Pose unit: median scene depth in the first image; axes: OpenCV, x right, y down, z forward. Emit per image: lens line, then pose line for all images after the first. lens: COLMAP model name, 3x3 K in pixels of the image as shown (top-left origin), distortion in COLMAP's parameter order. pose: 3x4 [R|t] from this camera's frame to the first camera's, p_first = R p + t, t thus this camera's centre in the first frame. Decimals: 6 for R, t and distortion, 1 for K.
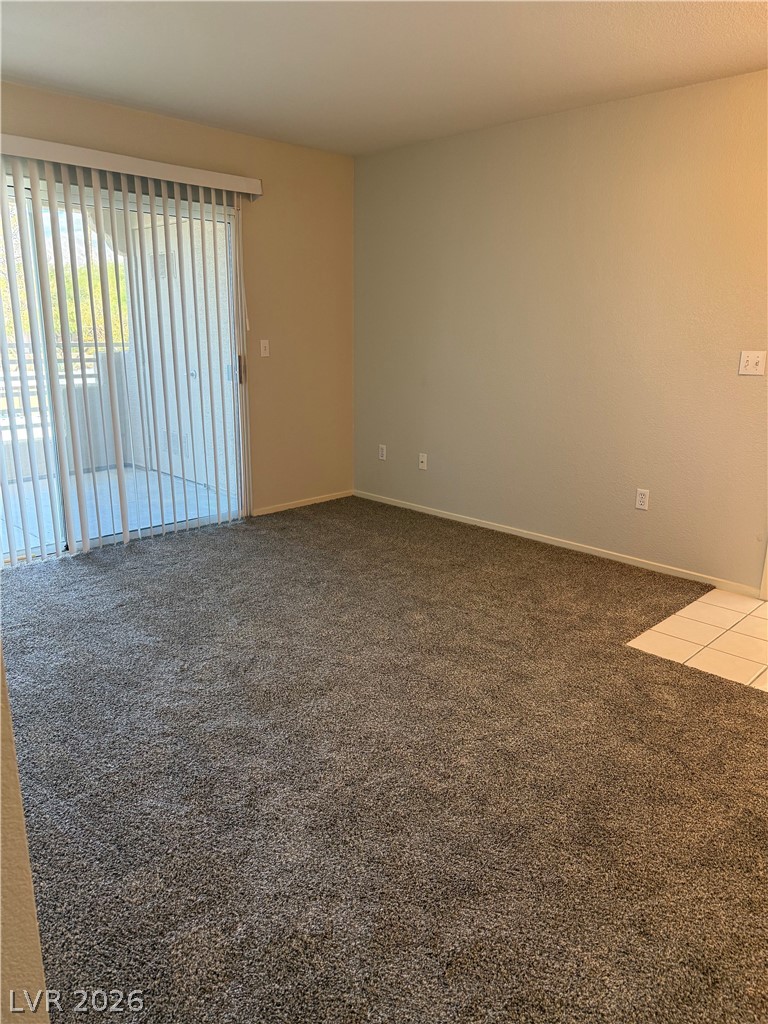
lens RADIAL K [[711.9, 0, 384.0], [0, 711.9, 512.0], [0, 0, 1]] dist [0.186118, -0.257672]
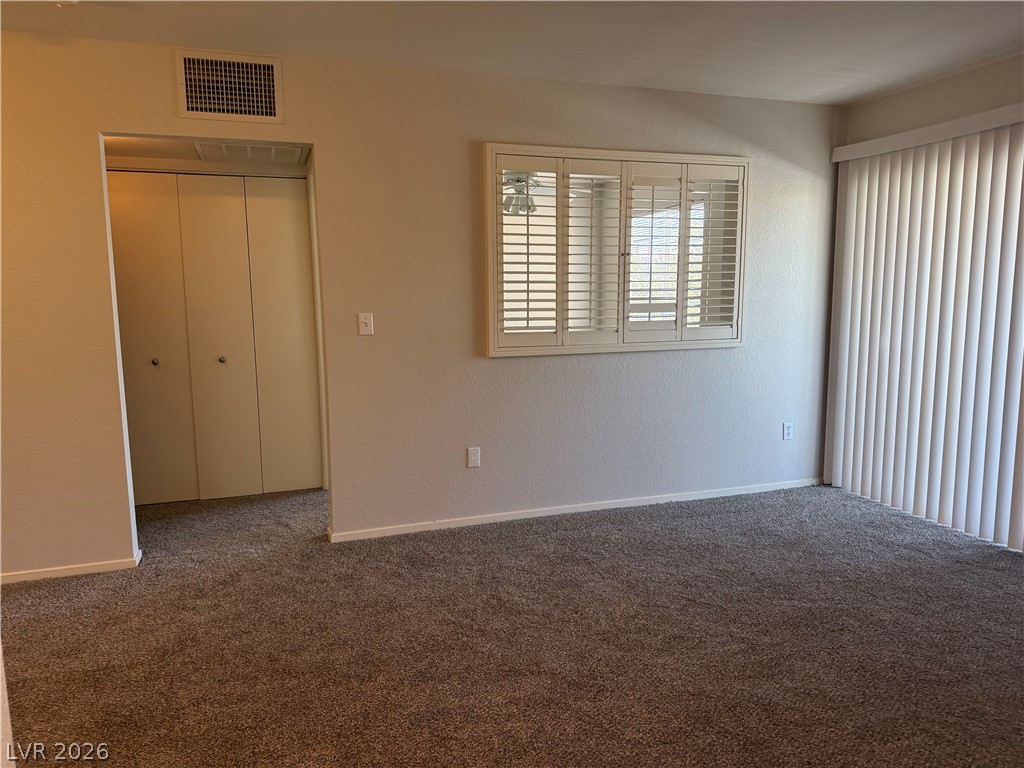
lens RADIAL K [[711.9, 0, 509.7], [0, 711.9, 388.8], [0, 0, 1]] dist [0.186118, -0.257672]
pose [[-0.458331, 0.108809, -0.882096, 0.572258], [-0.223909, 0.946330, 0.233074, -0.183877], [0.860115, 0.304334, -0.409369, 0.746288]]
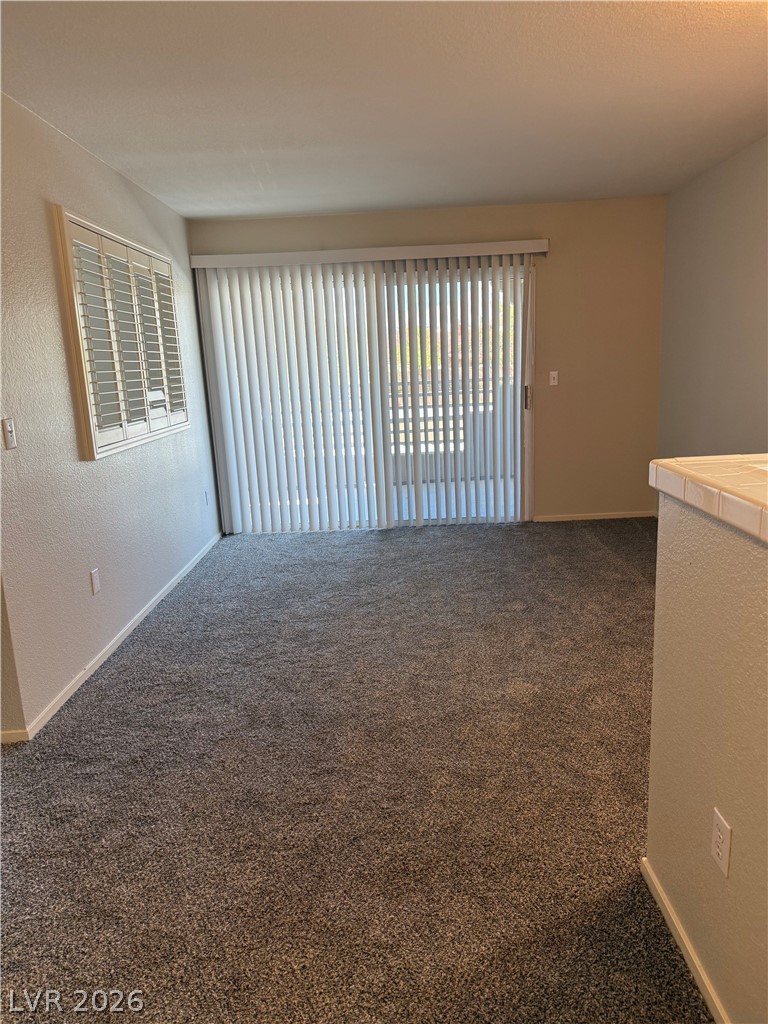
lens RADIAL K [[711.9, 0, 384.0], [0, 711.9, 512.0], [0, 0, 1]] dist [0.186118, -0.257672]
pose [[0.690286, 0.097276, -0.716968, 0.556620], [-0.127113, 0.991813, 0.012183, 0.006752], [0.712284, 0.082726, 0.697000, 0.018365]]
